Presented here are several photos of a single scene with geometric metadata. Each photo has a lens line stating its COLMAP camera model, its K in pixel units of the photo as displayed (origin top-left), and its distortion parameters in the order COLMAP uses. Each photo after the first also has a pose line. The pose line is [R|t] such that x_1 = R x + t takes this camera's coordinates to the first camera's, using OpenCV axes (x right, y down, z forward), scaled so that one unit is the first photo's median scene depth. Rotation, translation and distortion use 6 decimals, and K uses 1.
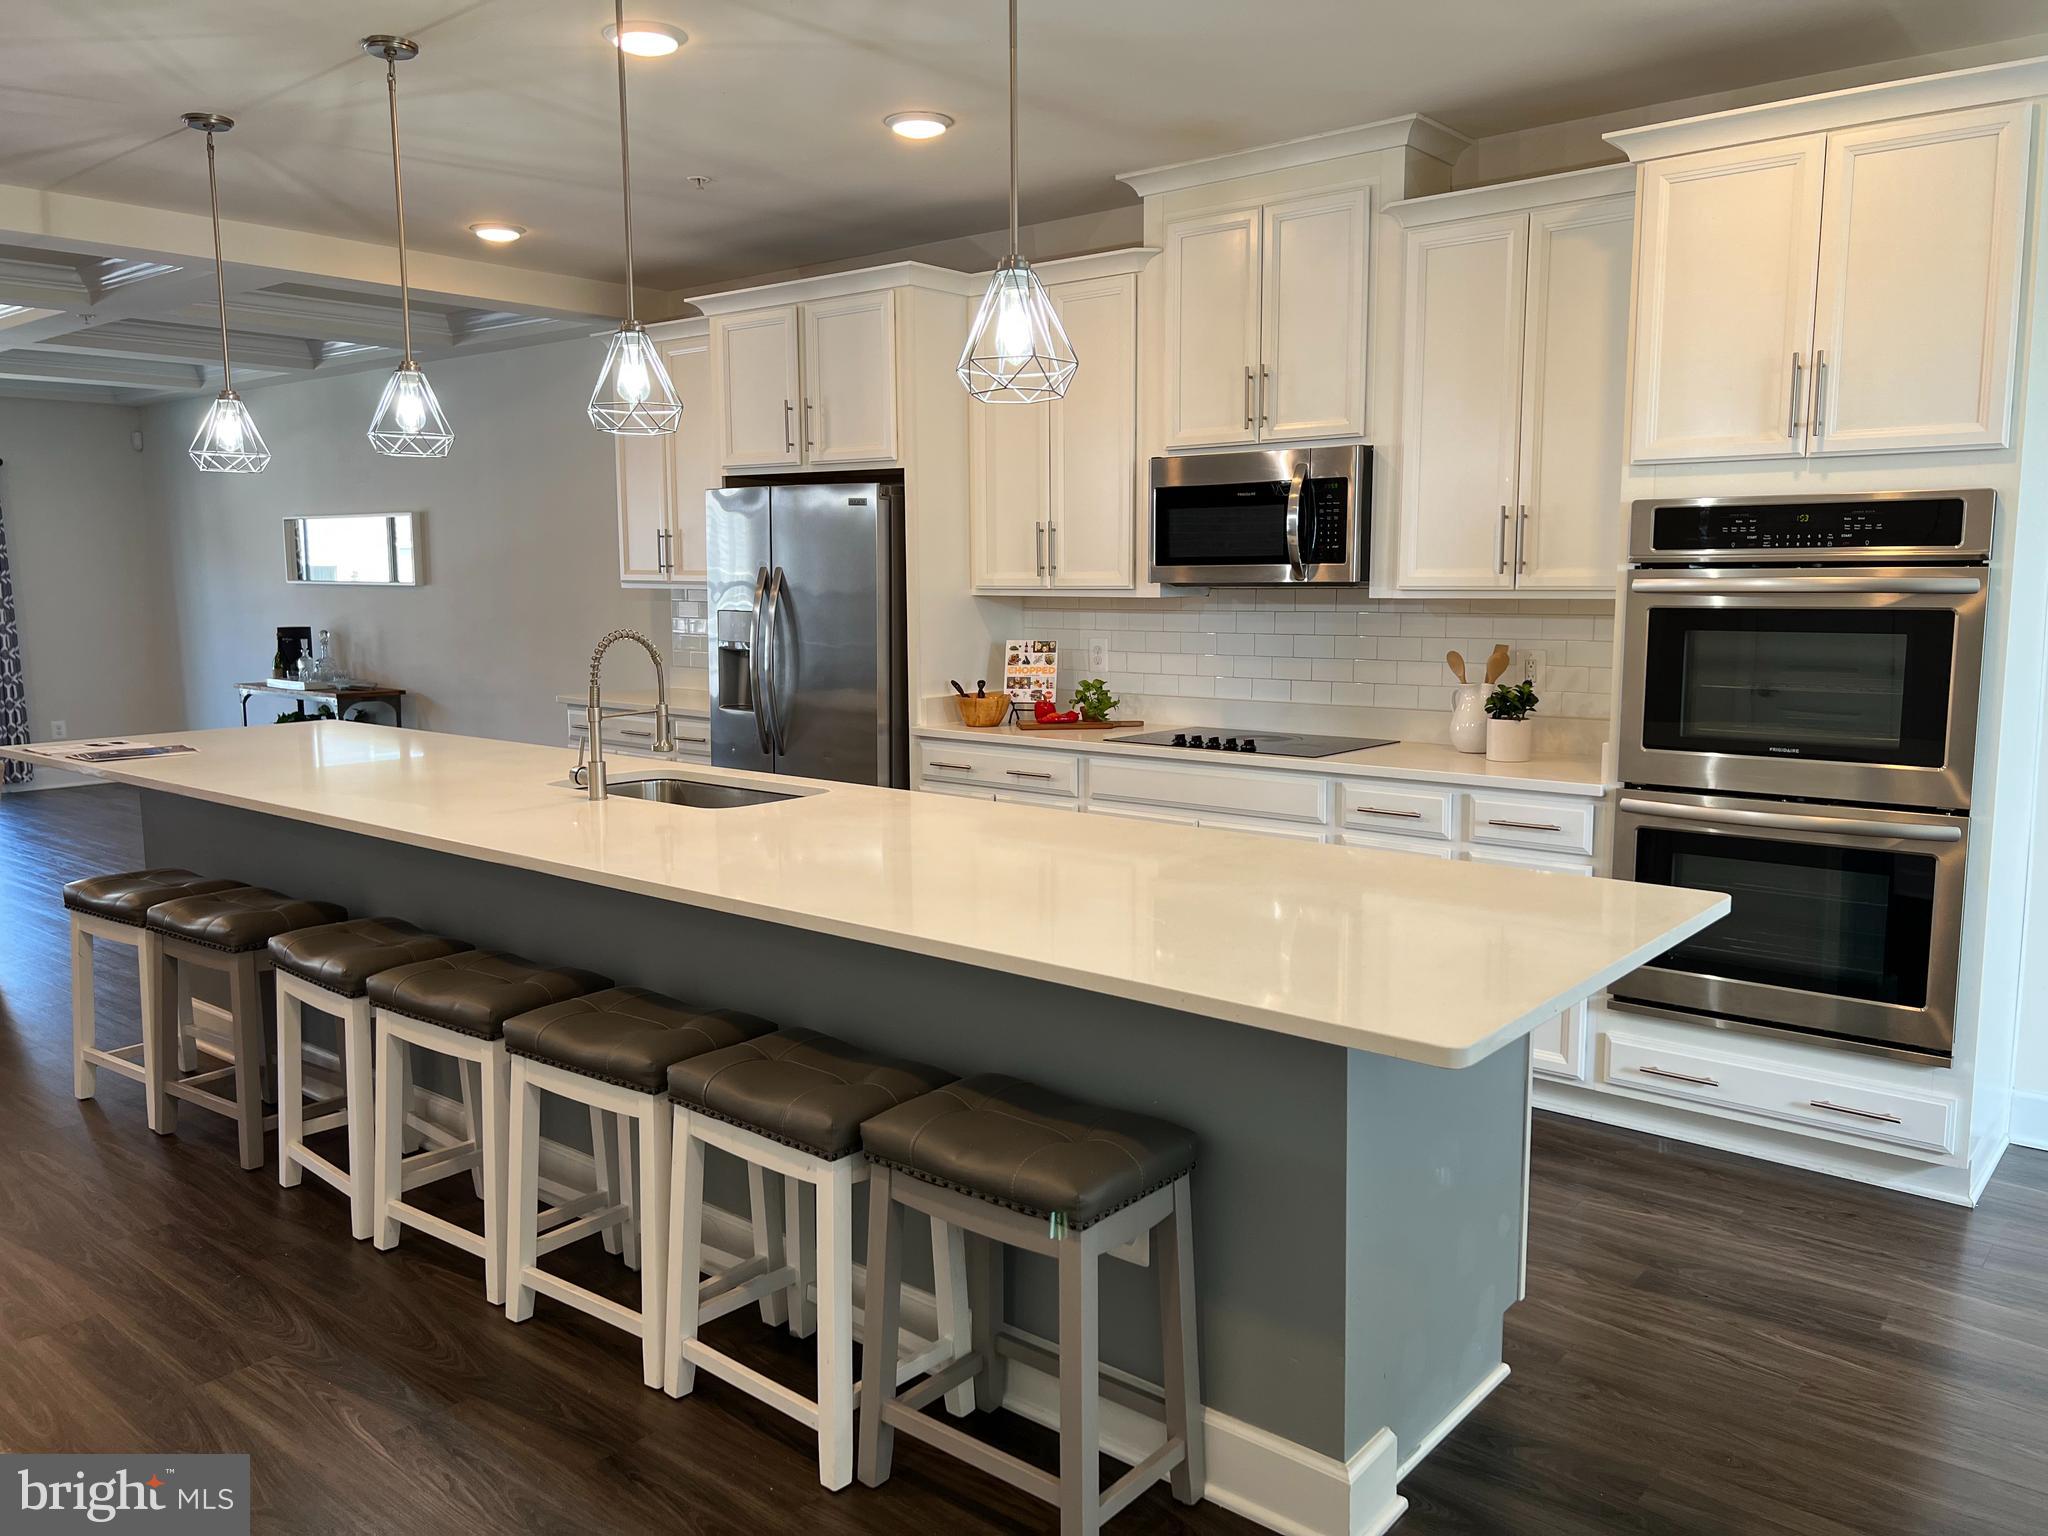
lens RADIAL K [[1551.2, 0, 1023.1], [0, 1551.2, 768.5], [0, 0, 1]] dist [-0.003560, -0.015228]
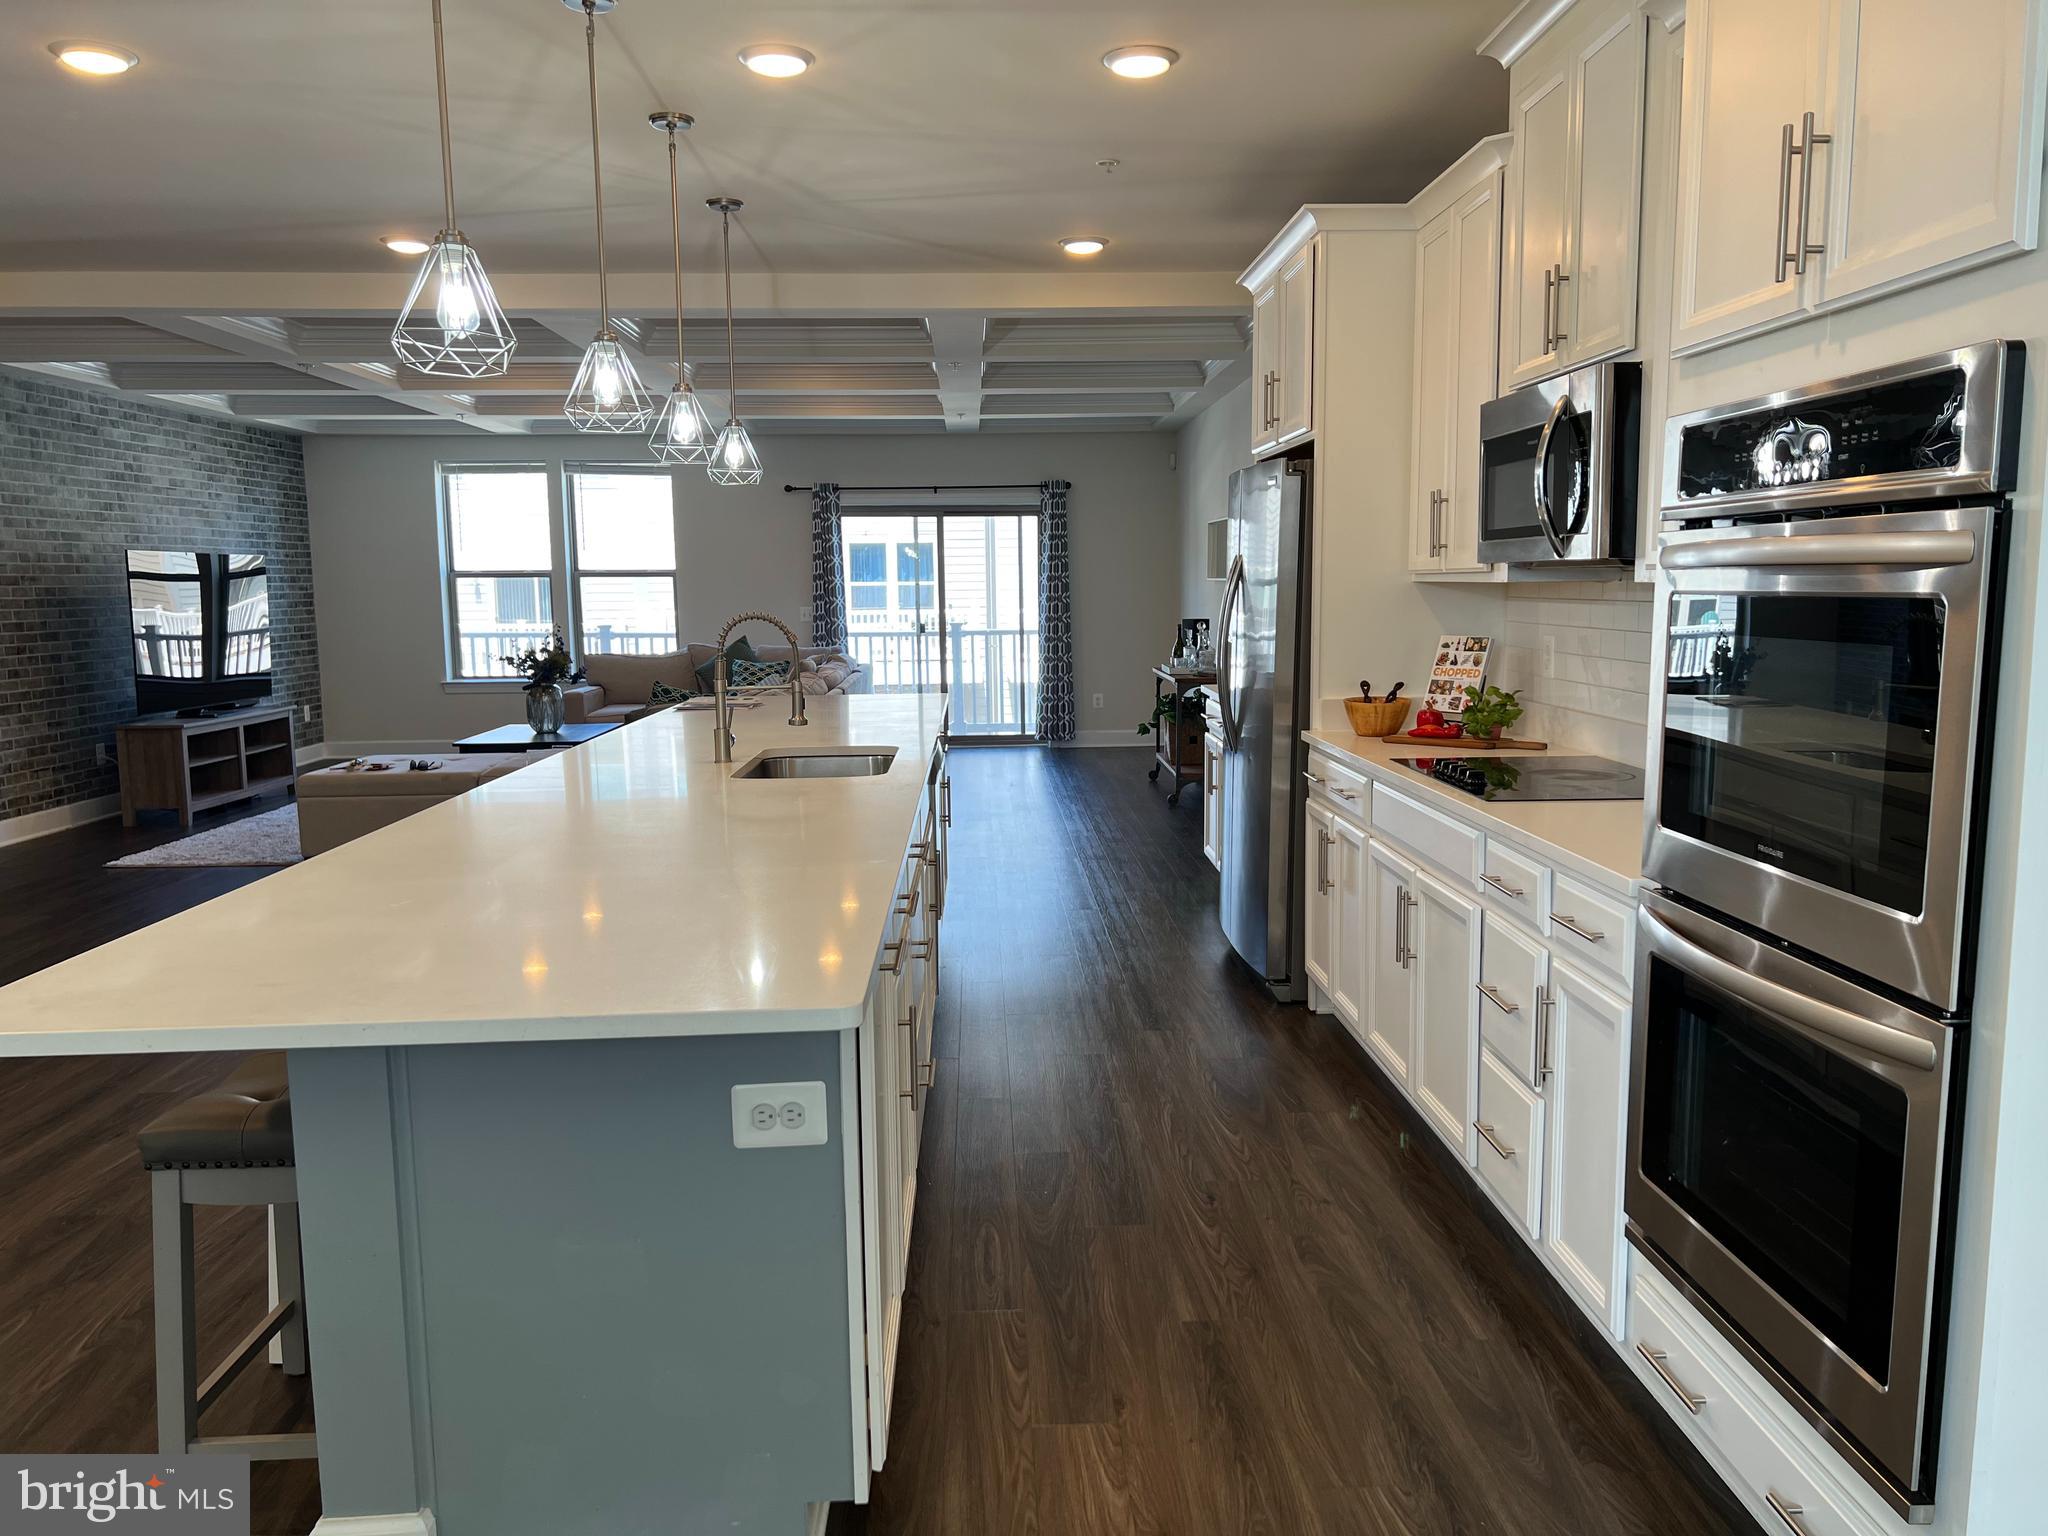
lens RADIAL K [[1551.2, 0, 1025.2], [0, 1551.2, 767.1], [0, 0, 1]] dist [-0.003560, -0.015228]
pose [[0.658843, 0.085604, -0.747394, 0.518157], [-0.083876, 0.995669, 0.040102, -0.029341], [0.747590, 0.036267, 0.663170, 0.306794]]
